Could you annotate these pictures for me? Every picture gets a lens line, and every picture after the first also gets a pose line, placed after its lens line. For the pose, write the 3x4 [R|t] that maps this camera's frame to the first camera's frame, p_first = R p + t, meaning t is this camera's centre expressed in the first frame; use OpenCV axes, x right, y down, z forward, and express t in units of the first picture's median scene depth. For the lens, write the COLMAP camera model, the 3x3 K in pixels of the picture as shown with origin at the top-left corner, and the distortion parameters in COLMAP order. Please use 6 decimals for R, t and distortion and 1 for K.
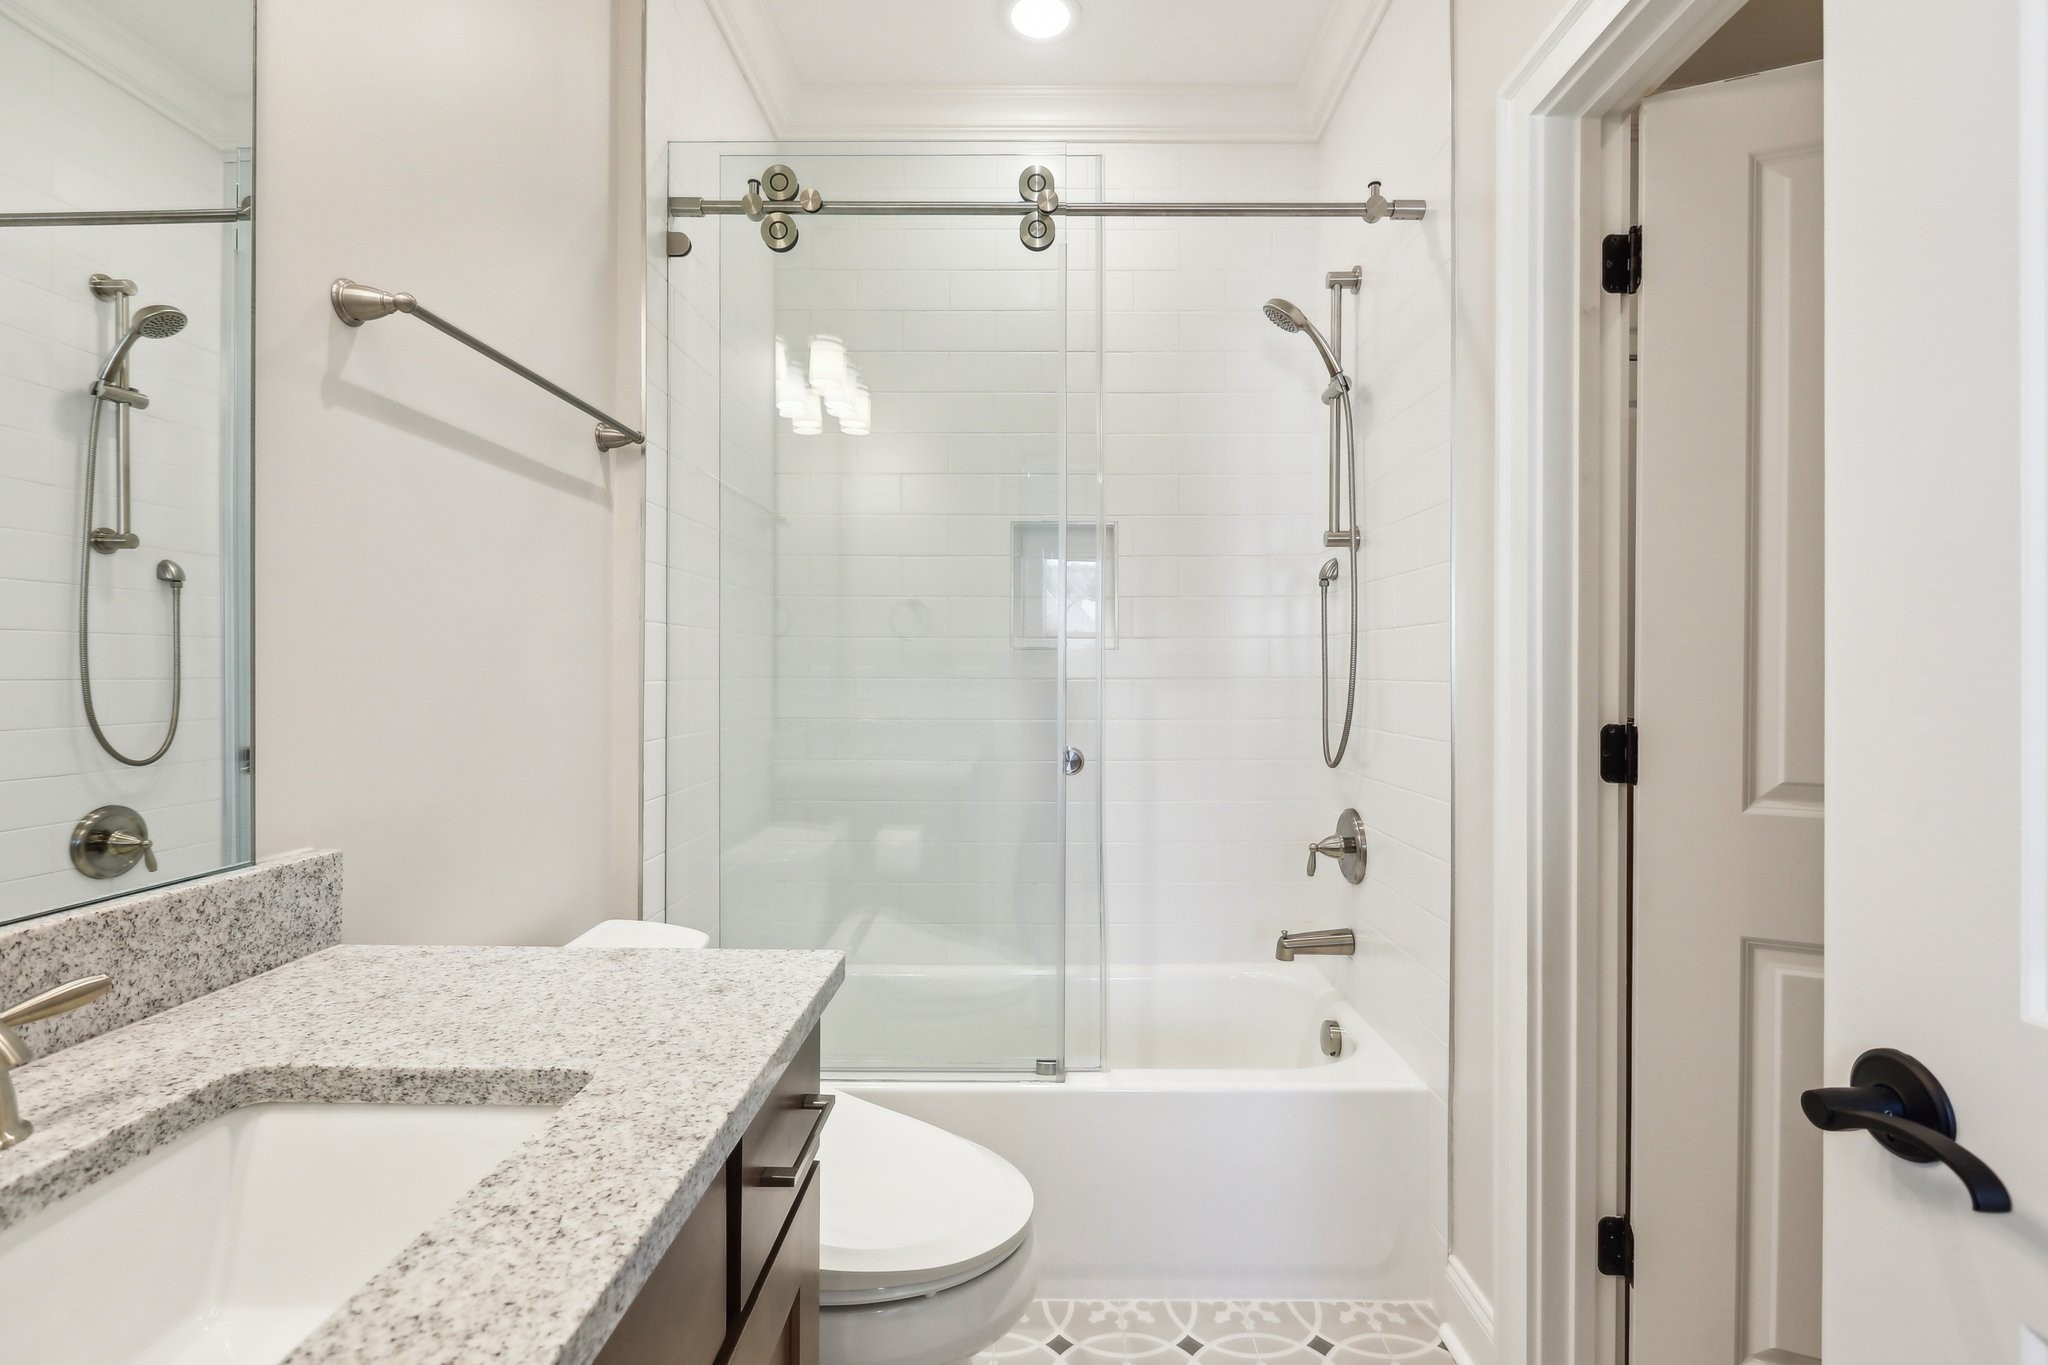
lens RADIAL K [[946.4, 0, 1020.4], [0, 946.4, 651.2], [0, 0, 1]] dist [-0.000257, -0.000108]
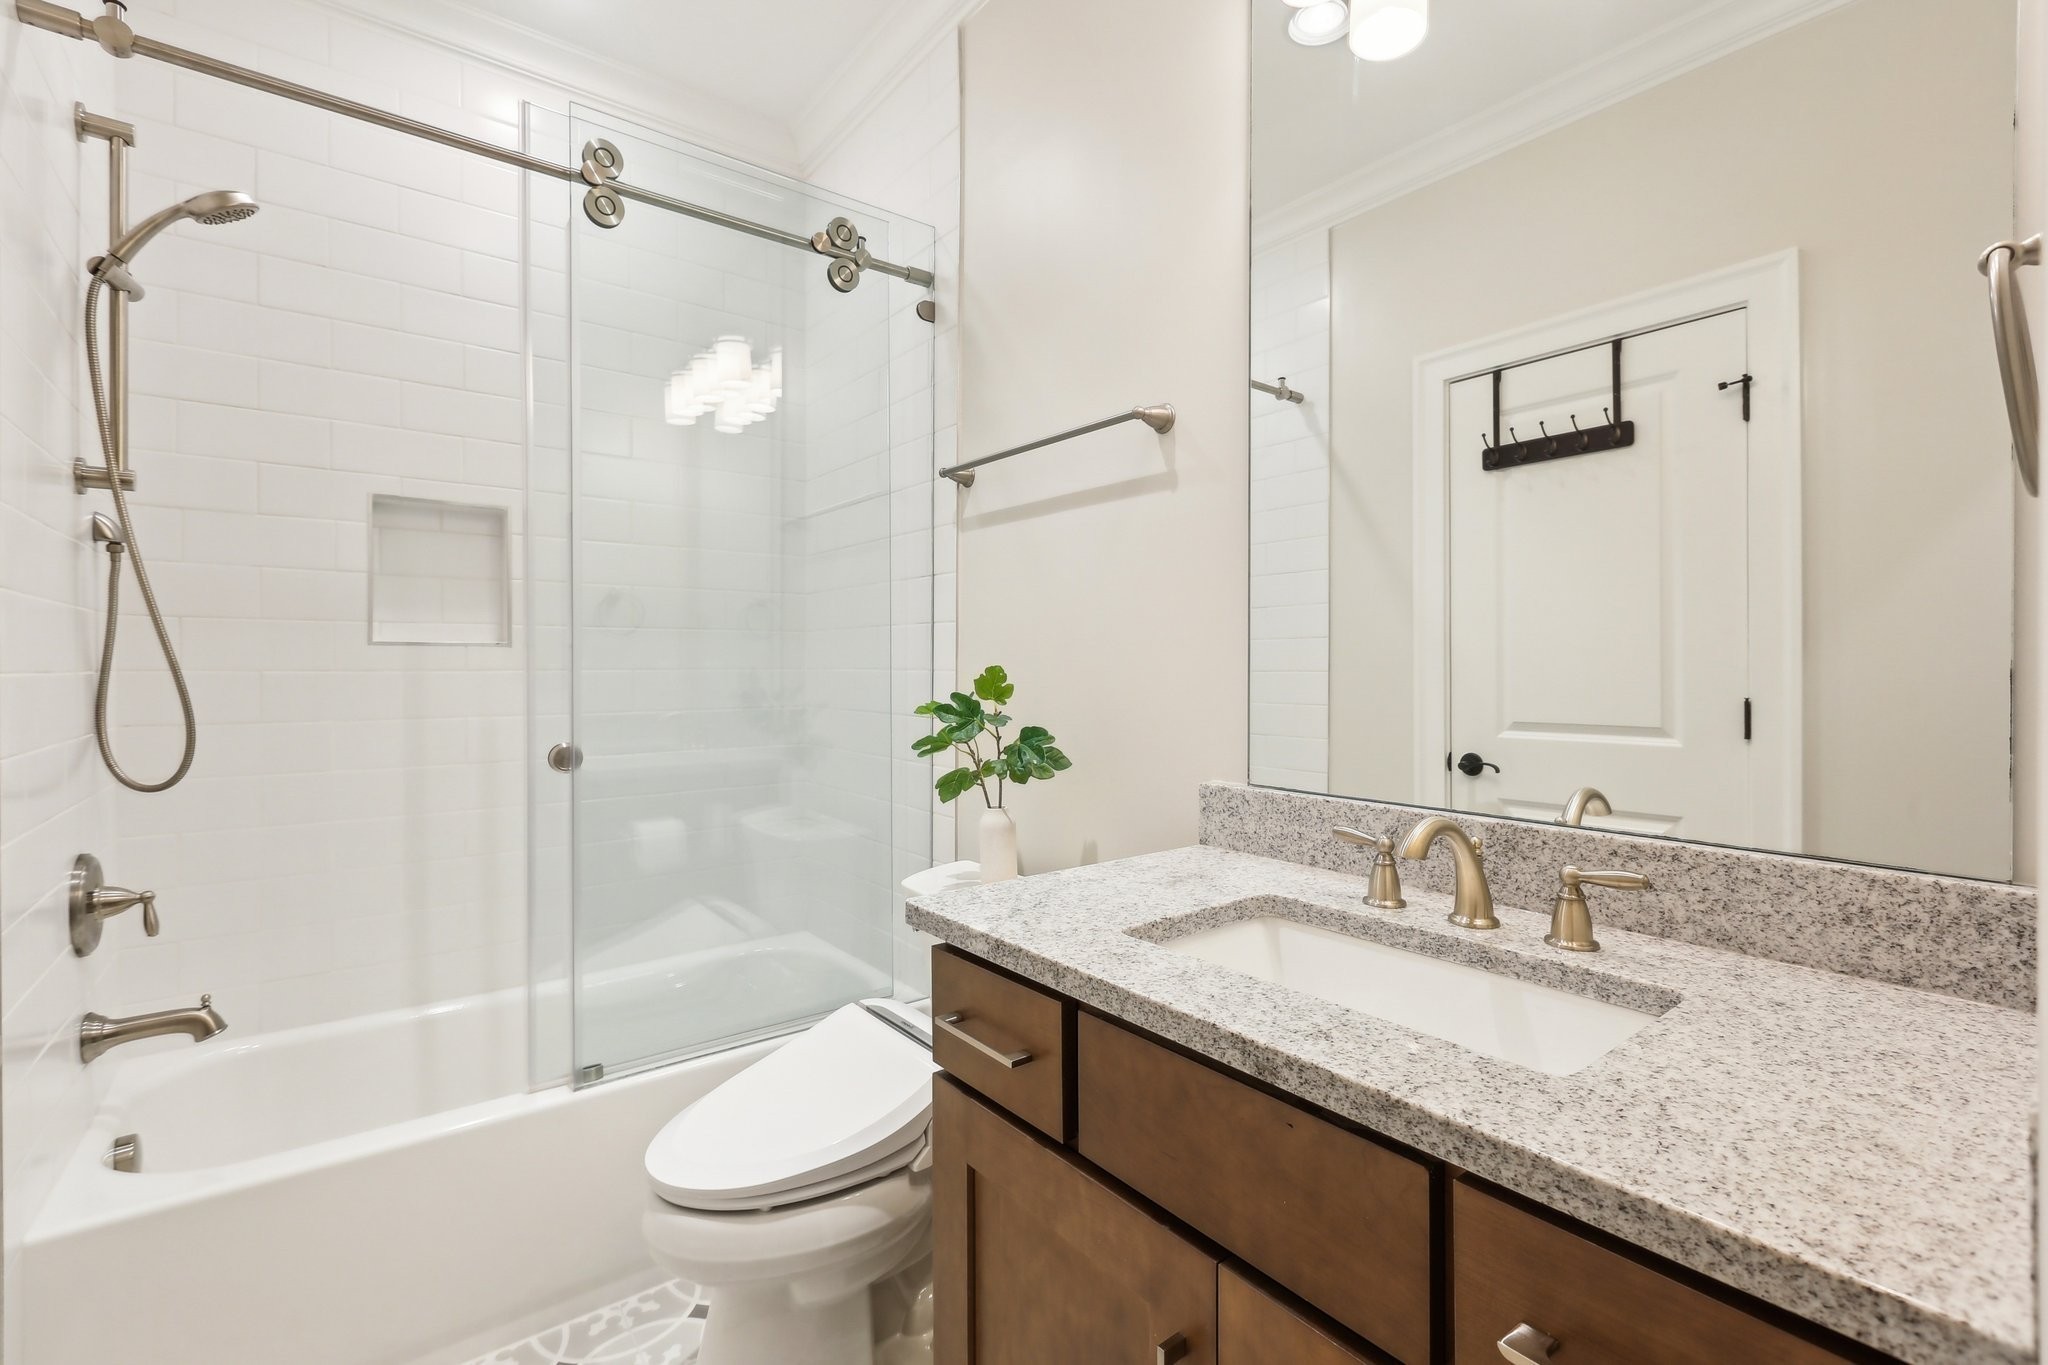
lens RADIAL K [[920.7, 0, 1026.1], [0, 920.7, 676.7], [0, 0, 1]] dist [-0.000135, -0.000364]
pose [[0.764706, -0.009993, 0.644302, -0.251956], [-0.007981, 0.999656, 0.024976, 0.002120], [-0.644330, -0.024241, 0.764363, 0.002752]]
